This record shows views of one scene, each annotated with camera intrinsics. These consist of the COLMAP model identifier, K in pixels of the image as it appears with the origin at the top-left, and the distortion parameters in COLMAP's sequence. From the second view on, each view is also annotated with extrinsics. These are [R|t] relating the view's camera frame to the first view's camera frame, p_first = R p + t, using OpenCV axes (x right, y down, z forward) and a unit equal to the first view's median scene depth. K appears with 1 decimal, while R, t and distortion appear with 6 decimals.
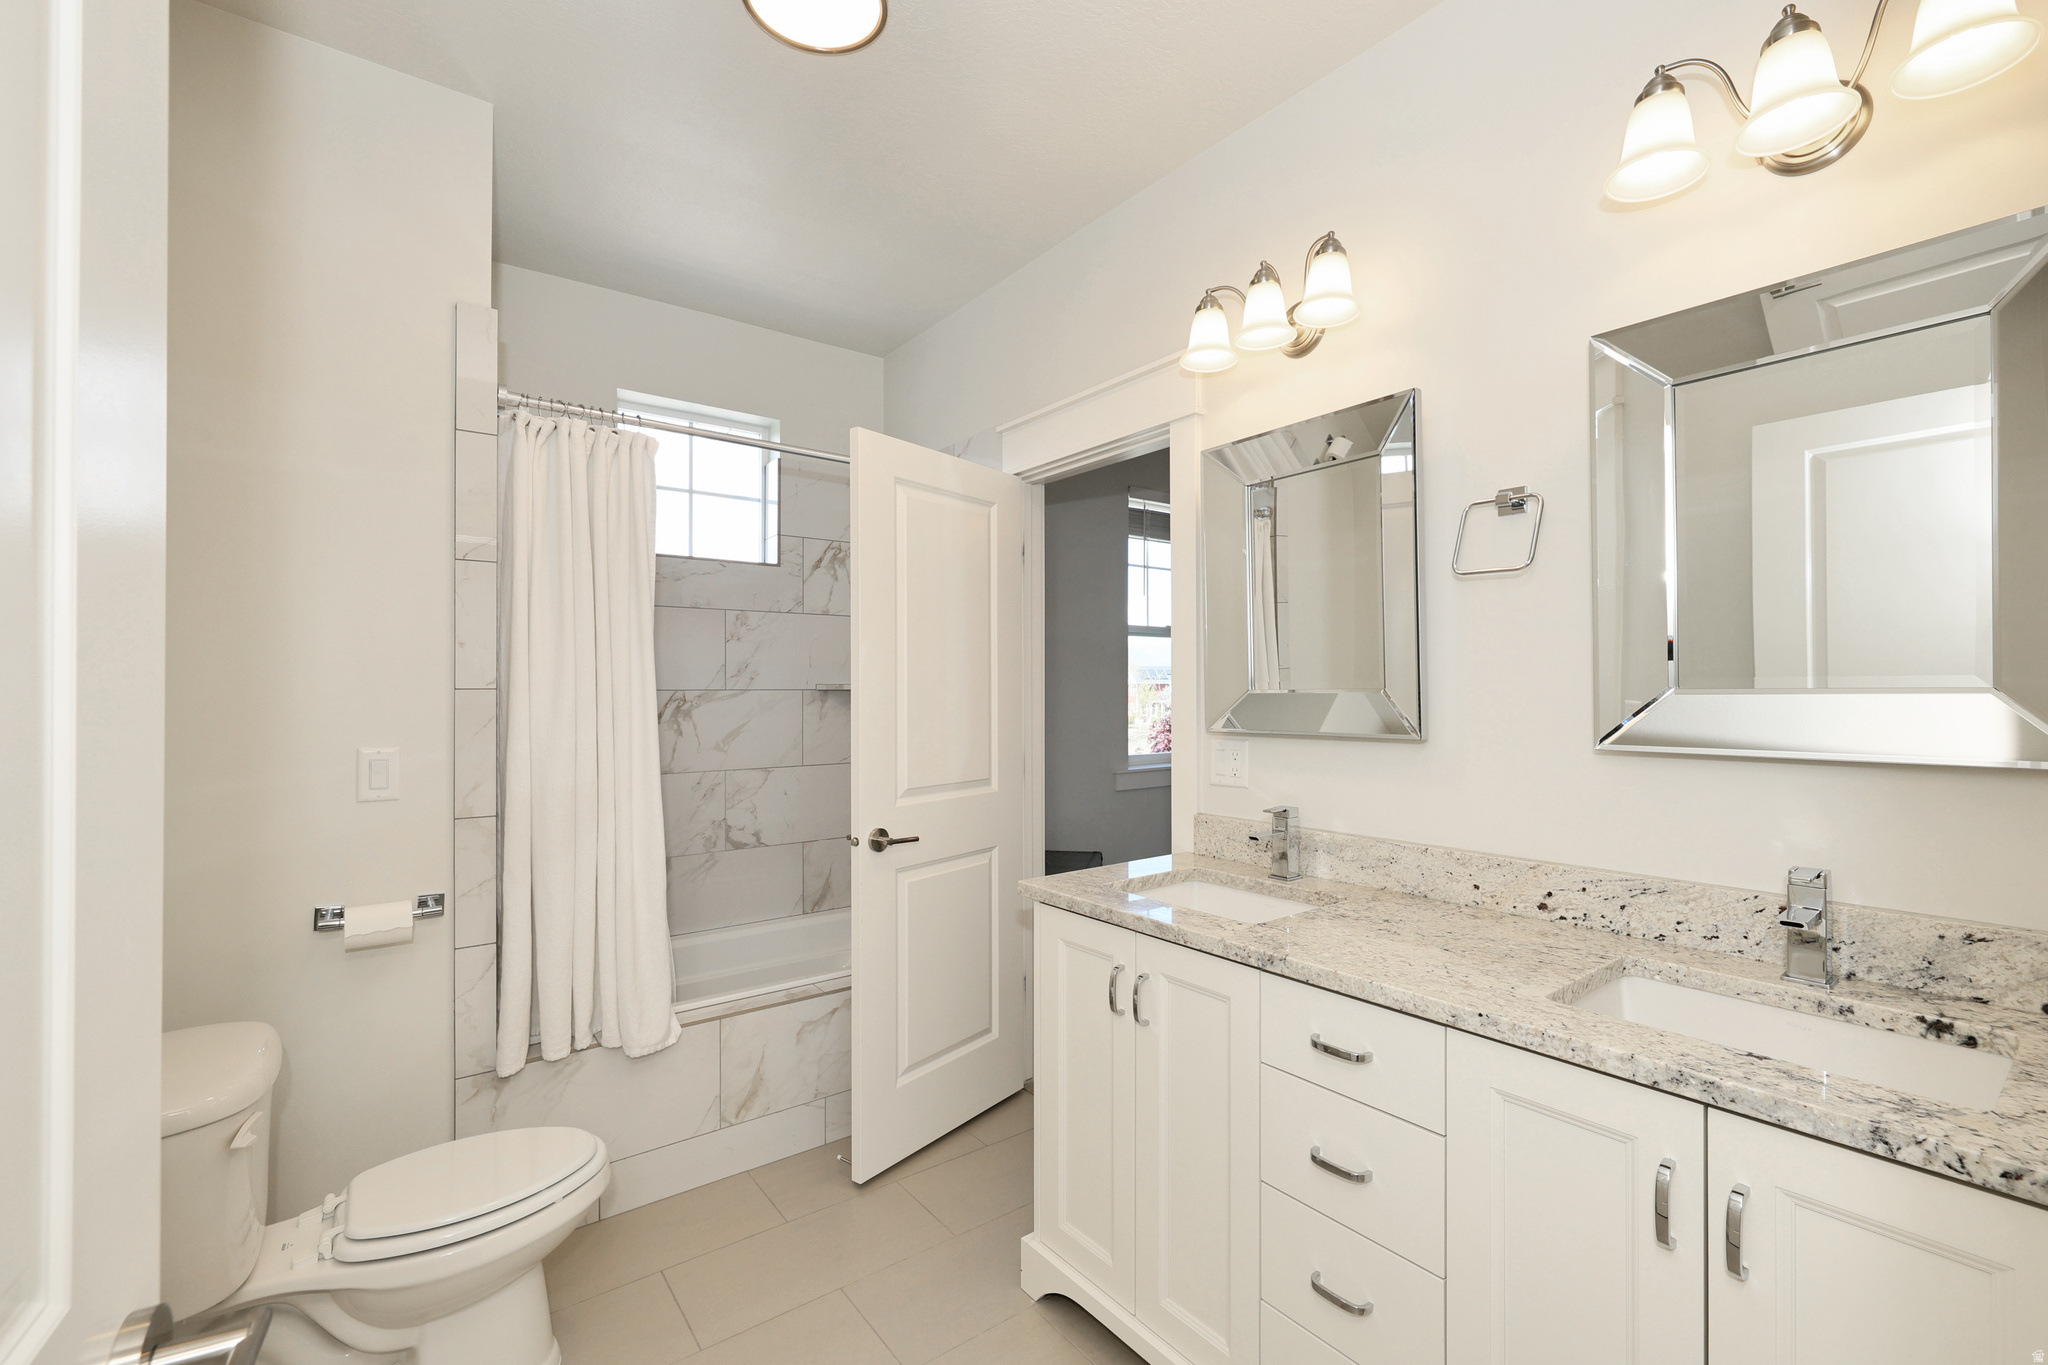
lens RADIAL K [[873.8, 0, 1024.8], [0, 873.8, 674.1], [0, 0, 1]] dist [0.001453, 0.000272]
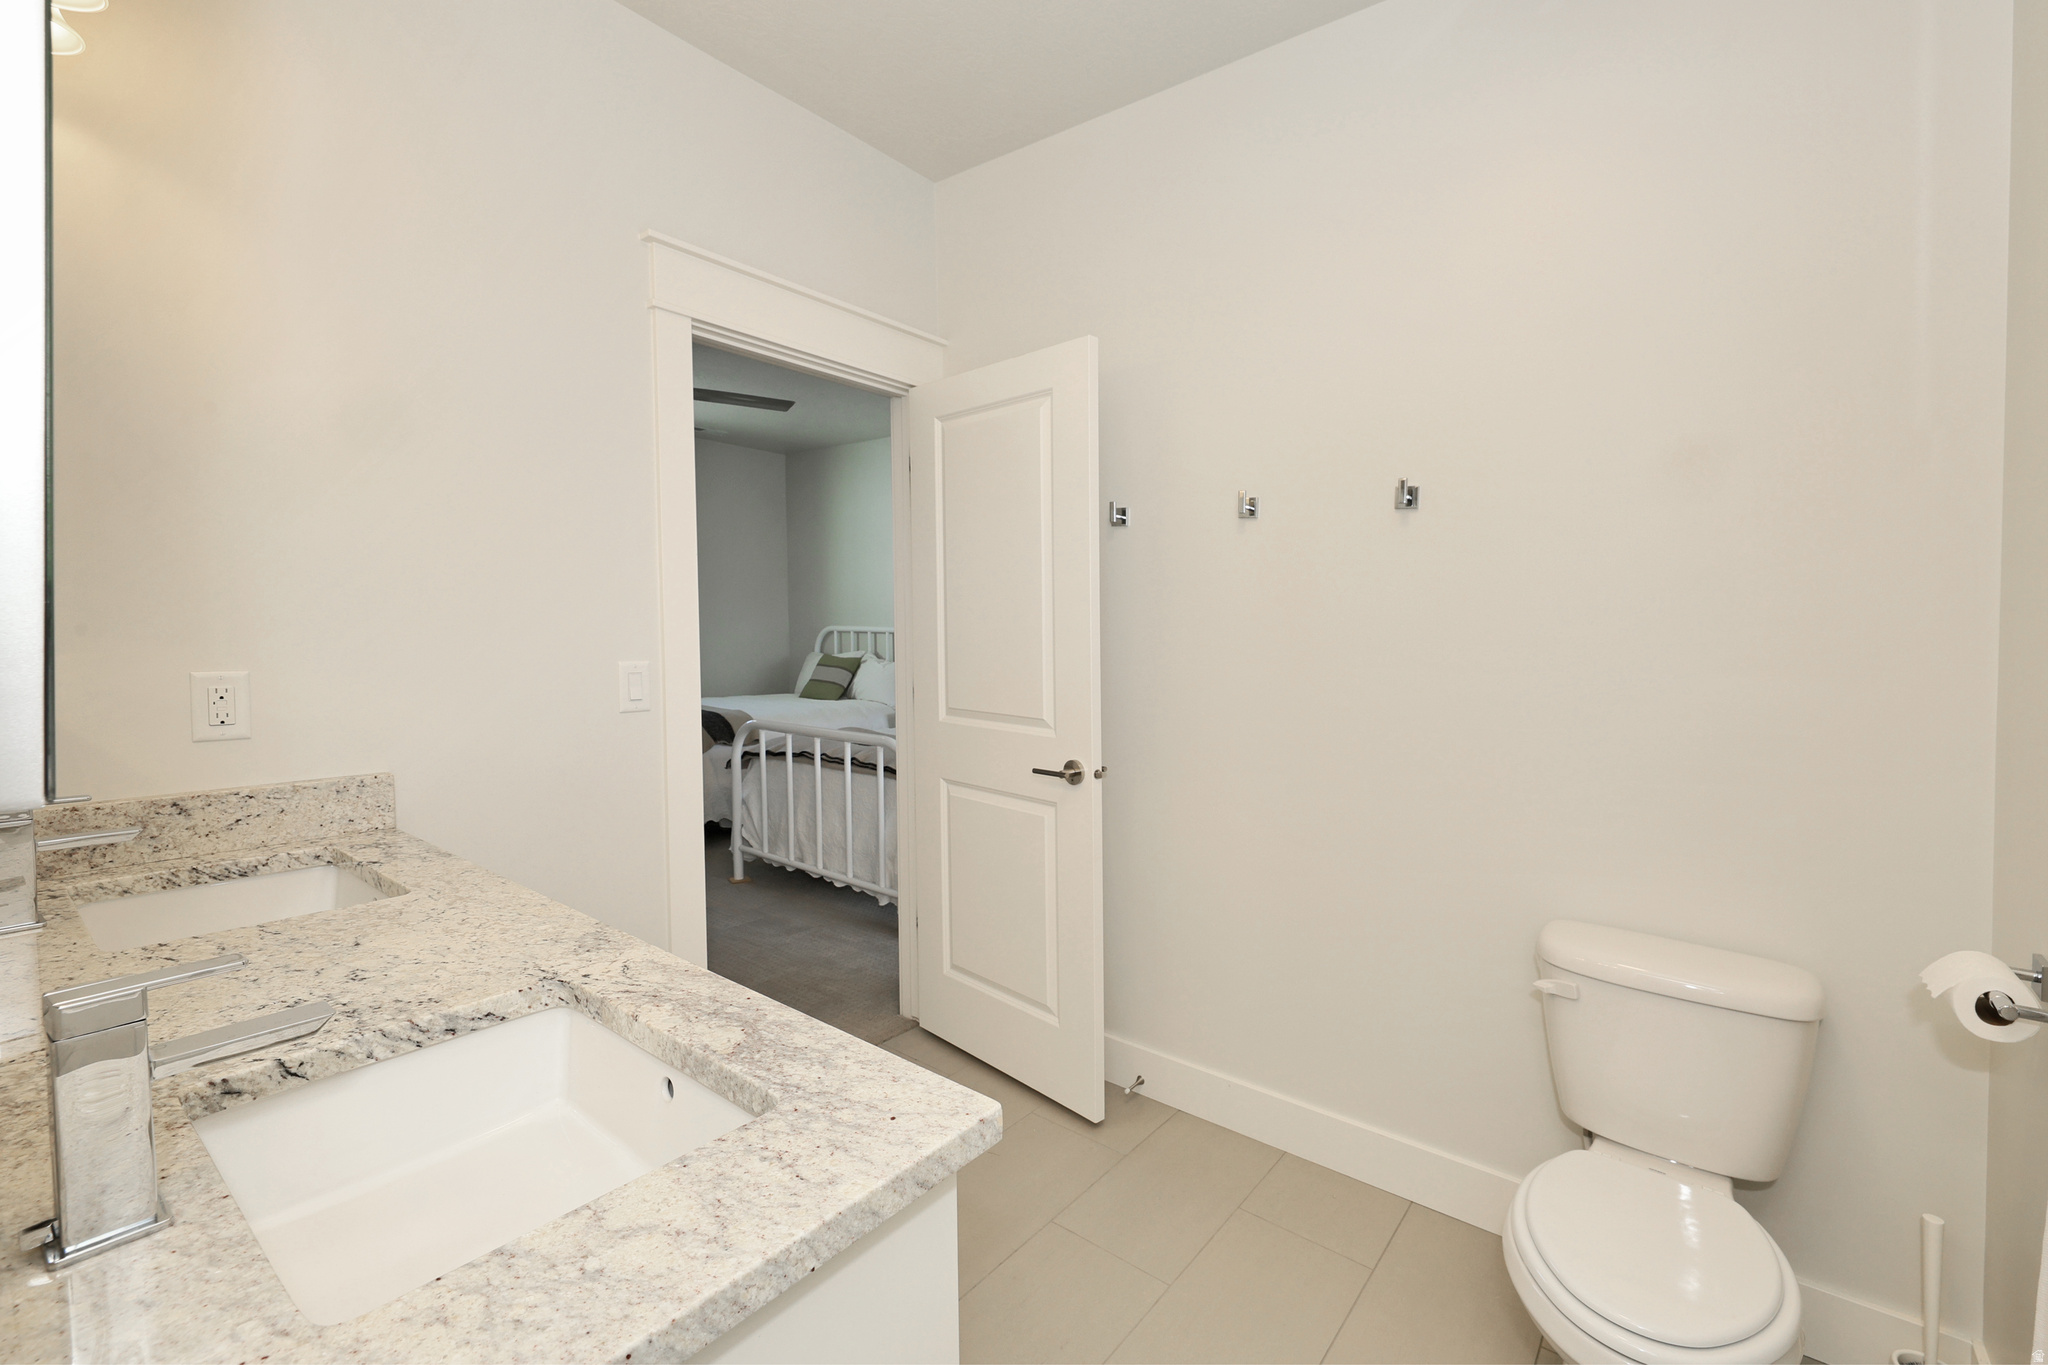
lens RADIAL K [[873.8, 0, 1024.8], [0, 873.8, 674.1], [0, 0, 1]] dist [0.001453, 0.000272]
pose [[-0.968503, 0.010395, -0.248785, 0.076855], [0.005014, 0.999740, 0.022254, 0.047941], [0.248951, 0.020305, -0.968303, 1.298051]]
